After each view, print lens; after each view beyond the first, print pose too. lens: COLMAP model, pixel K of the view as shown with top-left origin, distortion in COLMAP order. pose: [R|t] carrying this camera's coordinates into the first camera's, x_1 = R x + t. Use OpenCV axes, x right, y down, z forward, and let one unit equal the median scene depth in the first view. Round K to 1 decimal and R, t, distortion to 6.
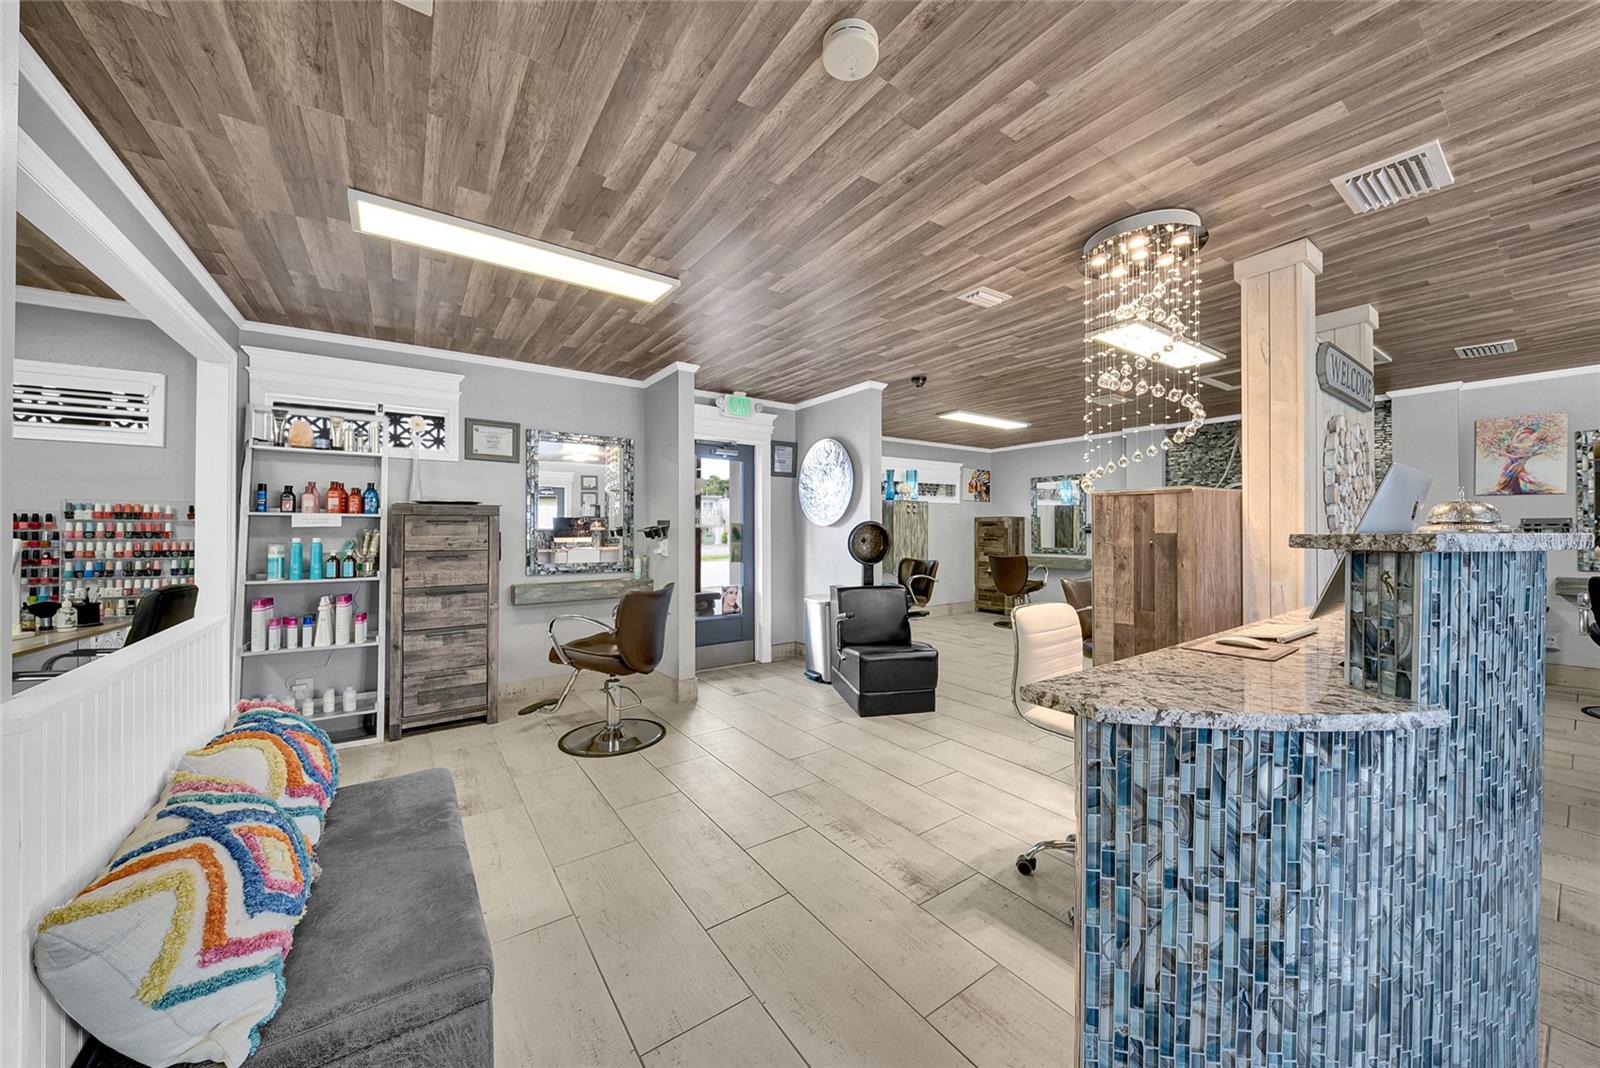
lens RADIAL K [[574.4, 0, 806.1], [0, 574.4, 528.1], [0, 0, 1]] dist [-0.005936, -0.002246]
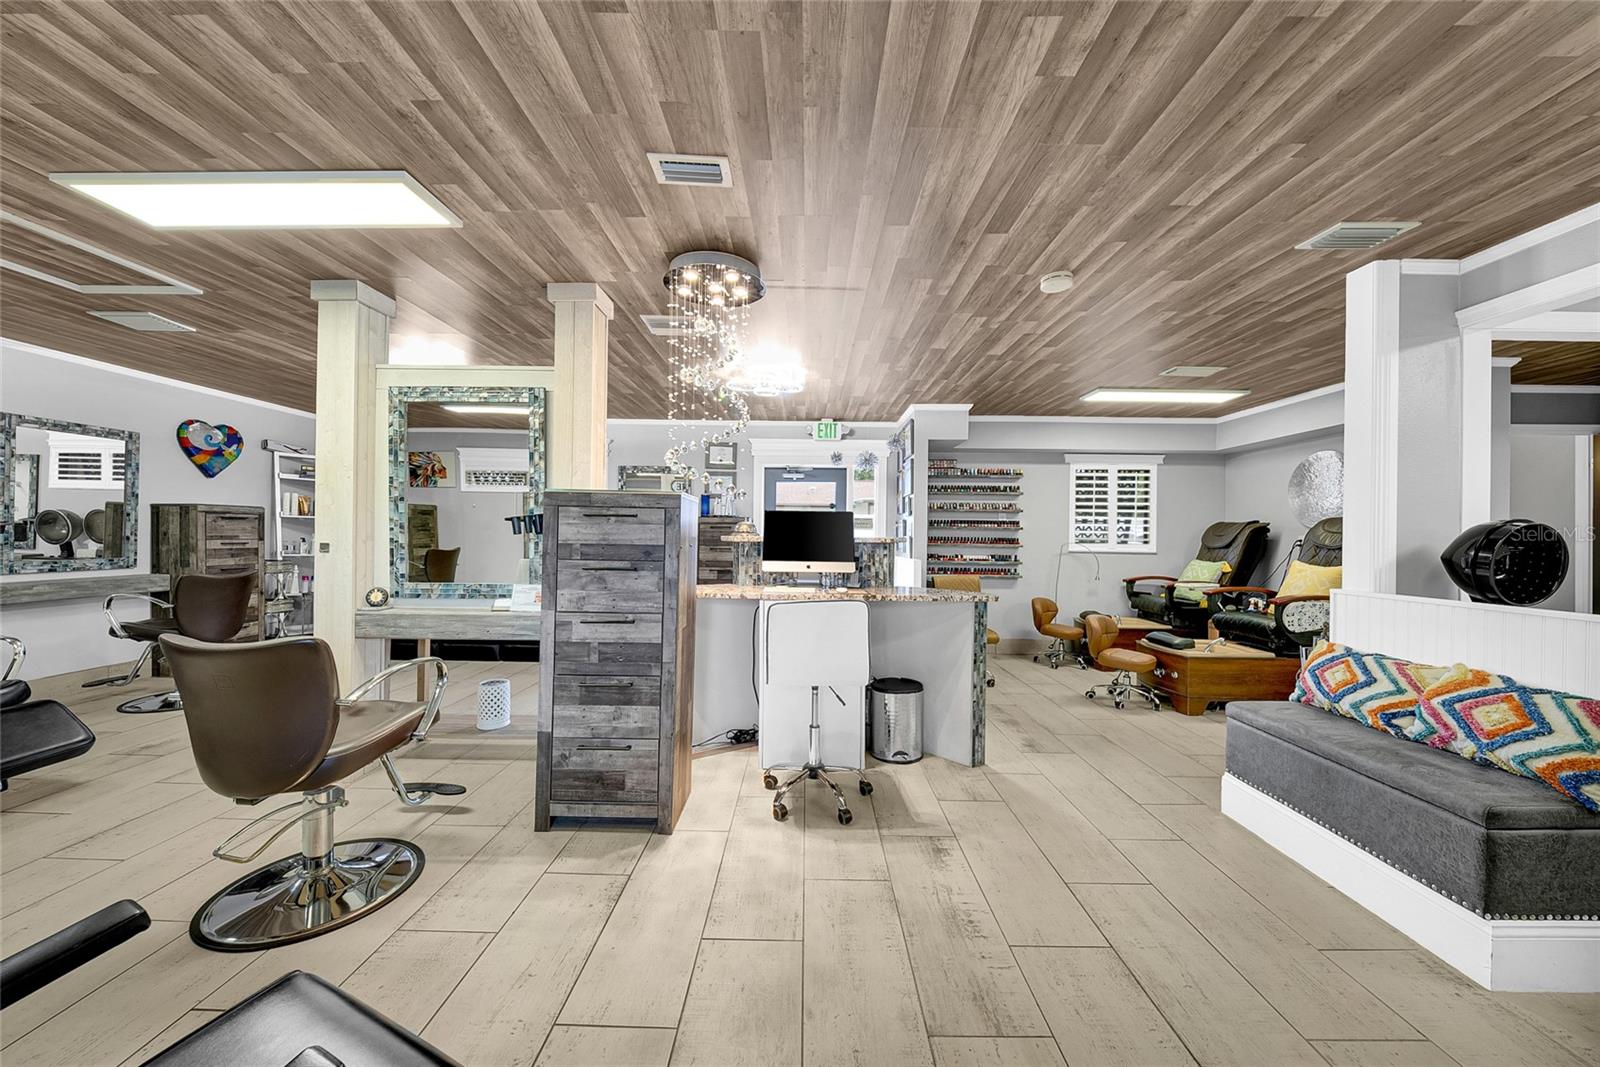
lens RADIAL K [[574.4, 0, 790.7], [0, 574.4, 536.8], [0, 0, 1]] dist [-0.005936, -0.002246]
pose [[-0.807290, -0.008712, 0.590090, -0.146422], [-0.011799, 0.999929, -0.001379, 0.006536], [-0.590037, -0.008075, -0.807336, 1.328895]]
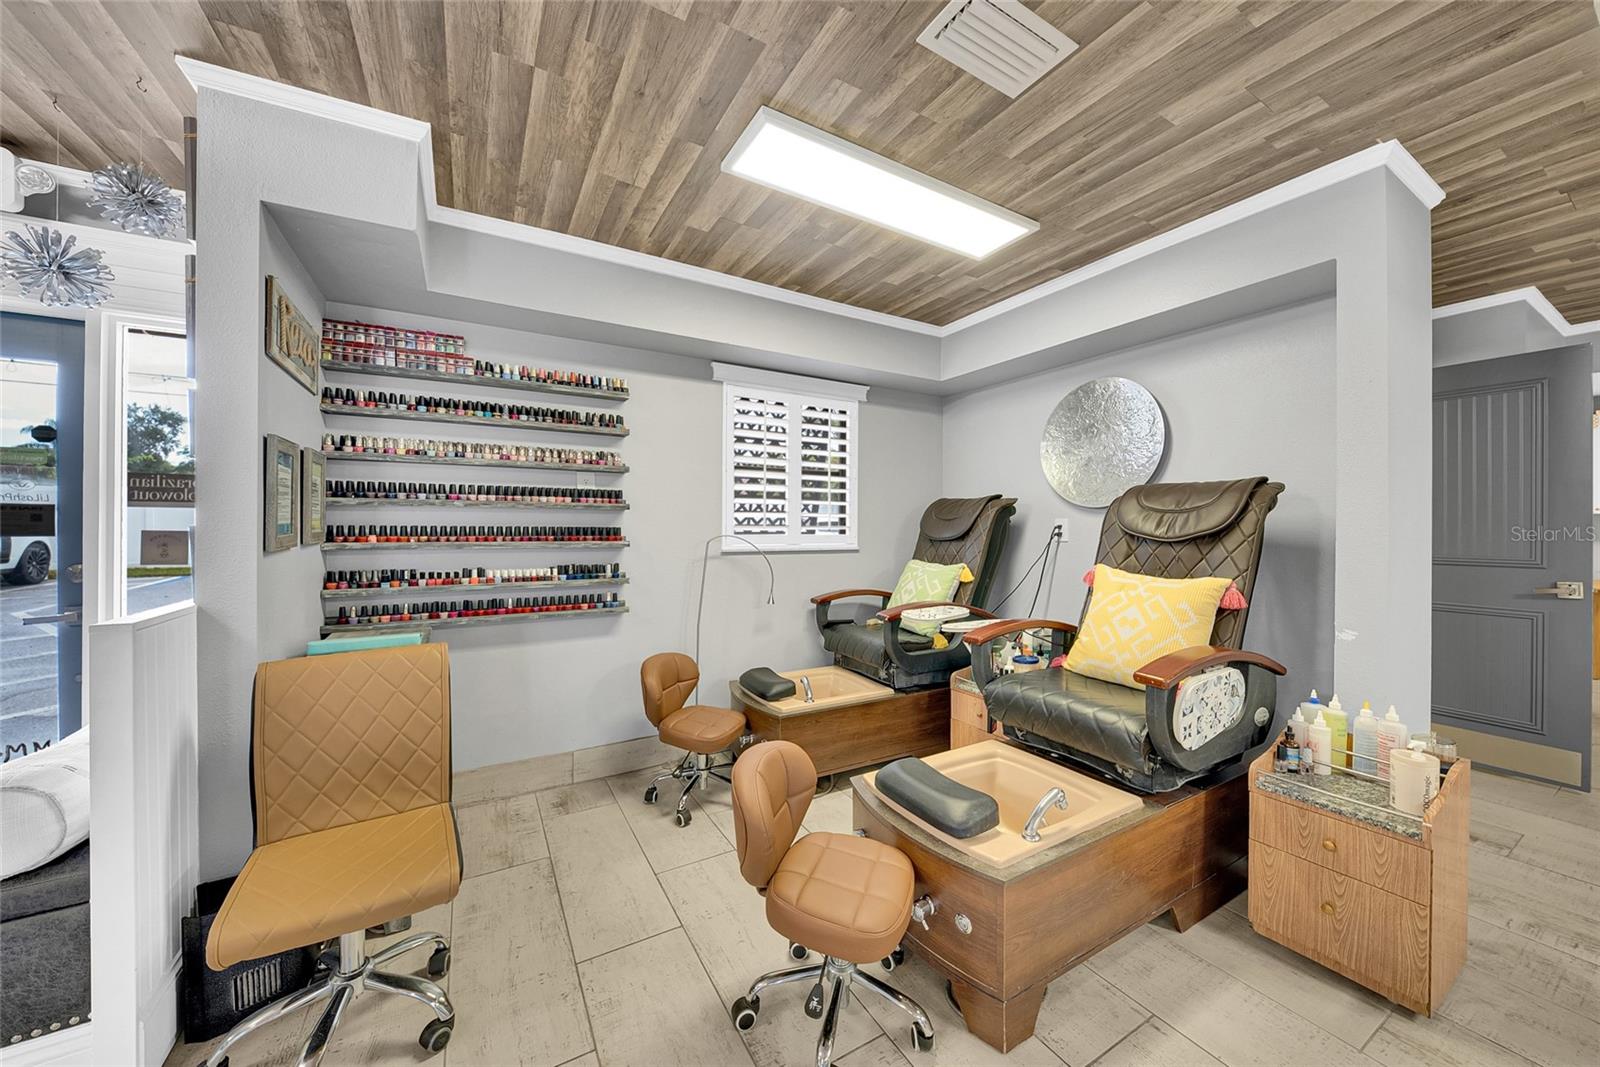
lens RADIAL K [[574.4, 0, 804.3], [0, 574.4, 526.0], [0, 0, 1]] dist [-0.005936, -0.002246]
pose [[-0.995558, -0.000993, 0.094147, -0.003766], [-0.001228, 0.999996, -0.002430, -0.000144], [-0.094145, -0.002534, -0.995555, 0.215818]]
